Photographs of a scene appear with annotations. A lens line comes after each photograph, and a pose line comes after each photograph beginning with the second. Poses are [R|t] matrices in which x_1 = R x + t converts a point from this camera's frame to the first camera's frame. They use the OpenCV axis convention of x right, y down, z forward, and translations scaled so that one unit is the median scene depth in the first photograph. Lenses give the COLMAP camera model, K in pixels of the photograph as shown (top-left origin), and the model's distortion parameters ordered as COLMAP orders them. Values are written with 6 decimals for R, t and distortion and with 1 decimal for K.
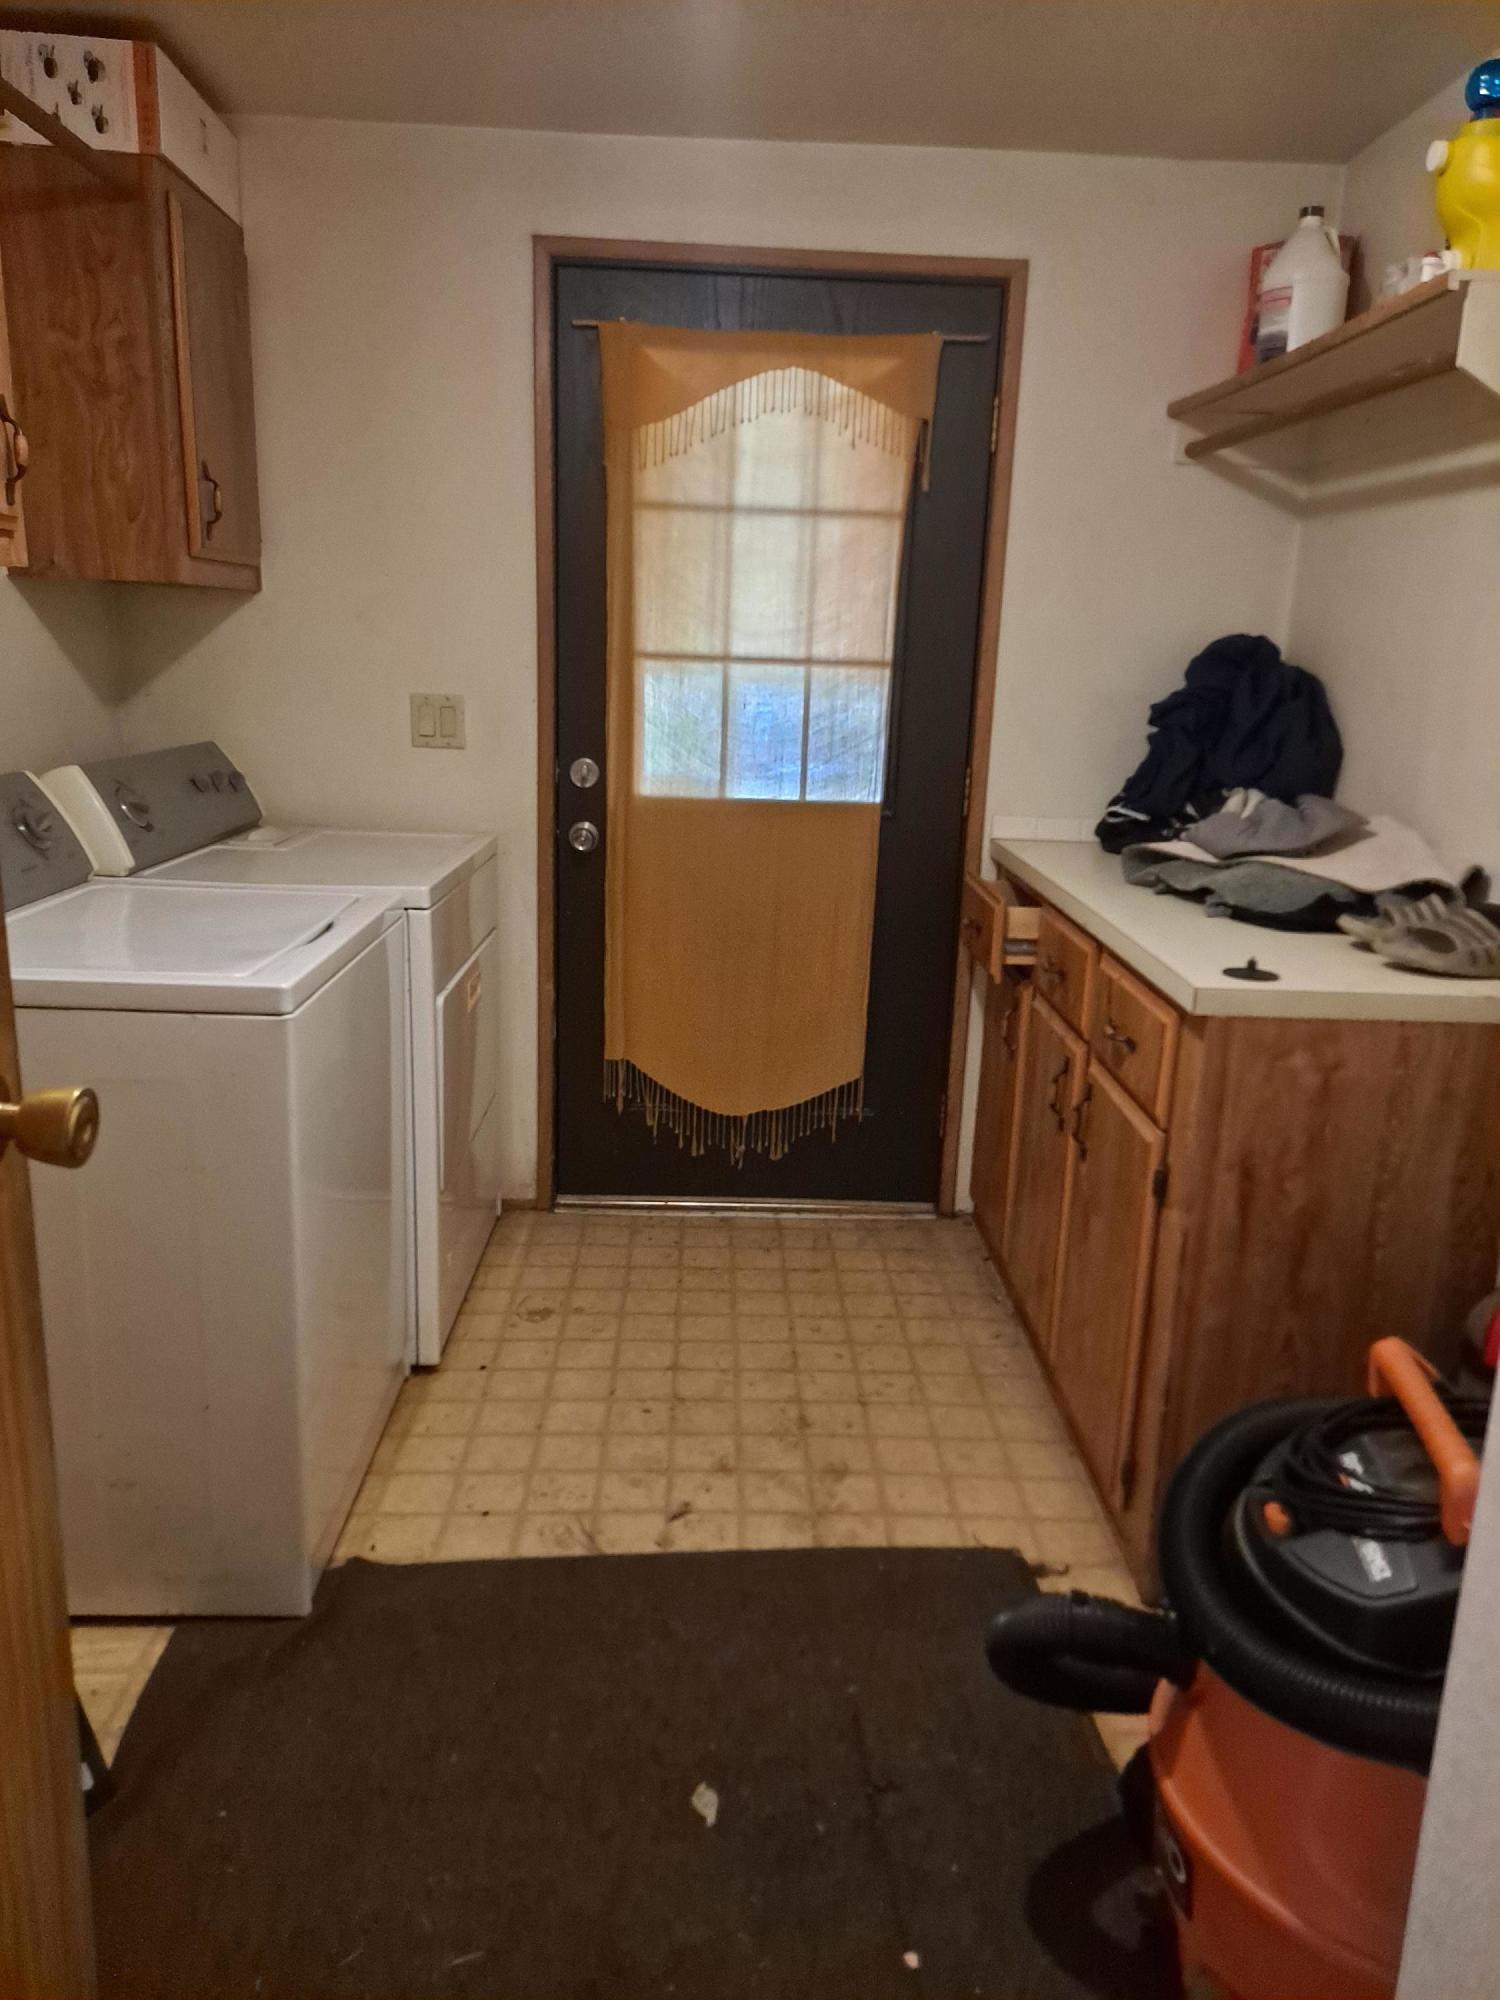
lens RADIAL K [[1441.0, 0, 753.6], [0, 1441.0, 1002.7], [0, 0, 1]] dist [0.062161, -0.055277]
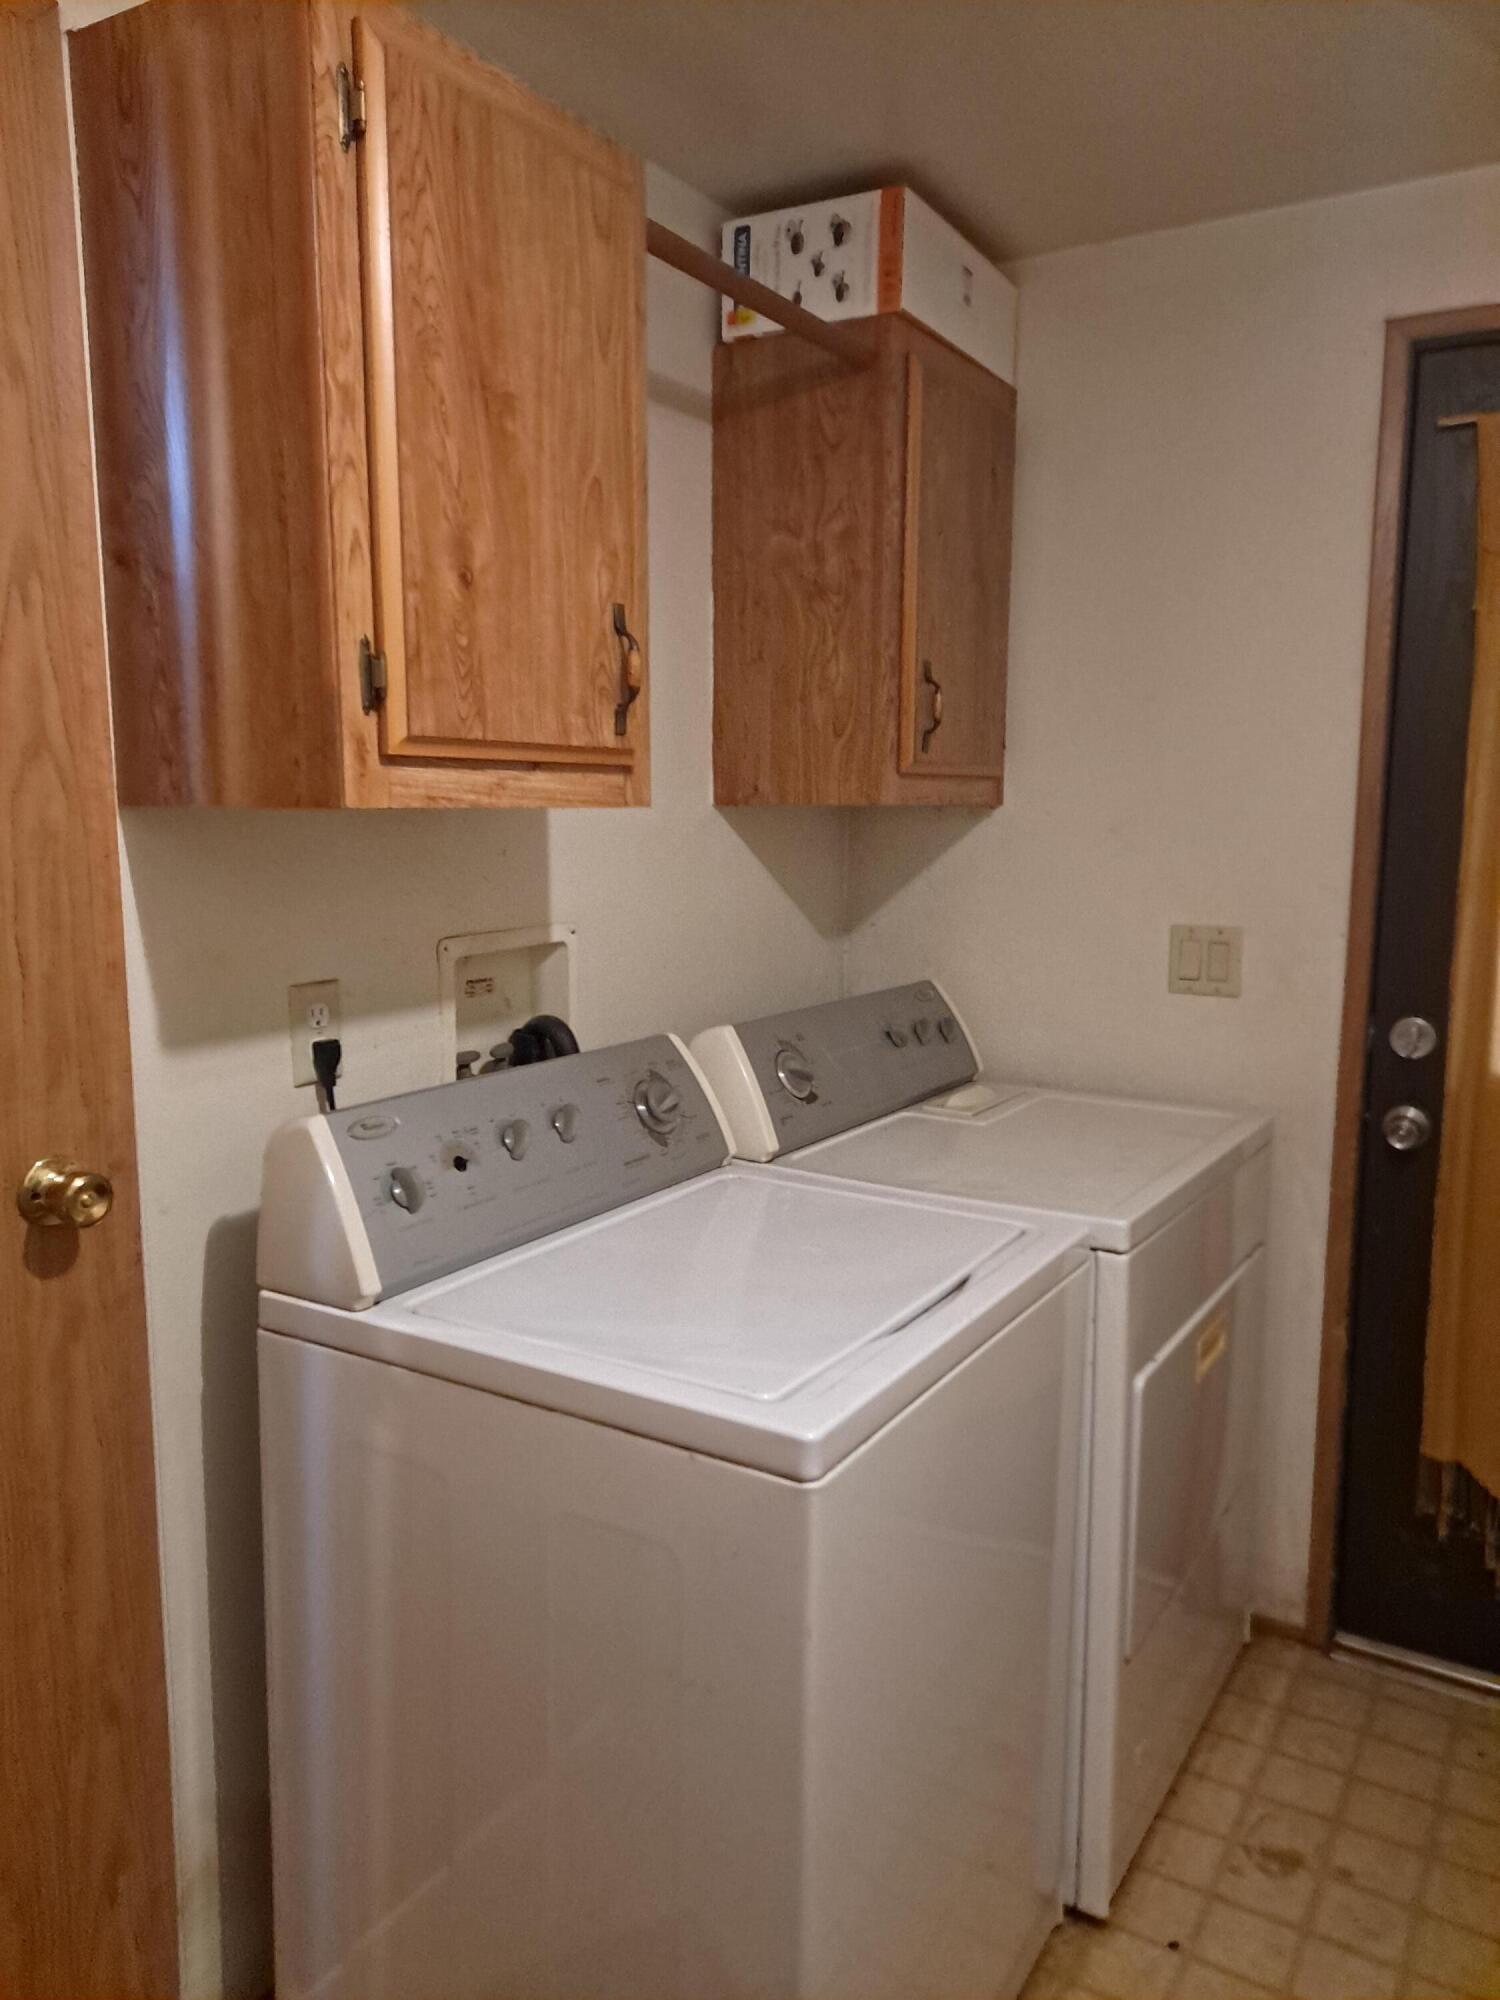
lens RADIAL K [[1441.0, 0, 753.6], [0, 1441.0, 1002.7], [0, 0, 1]] dist [0.062161, -0.055277]
pose [[0.838123, 0.042637, -0.543813, -0.002476], [-0.106213, 0.990615, -0.086028, -0.092837], [0.535041, 0.129862, 0.834785, 0.274078]]
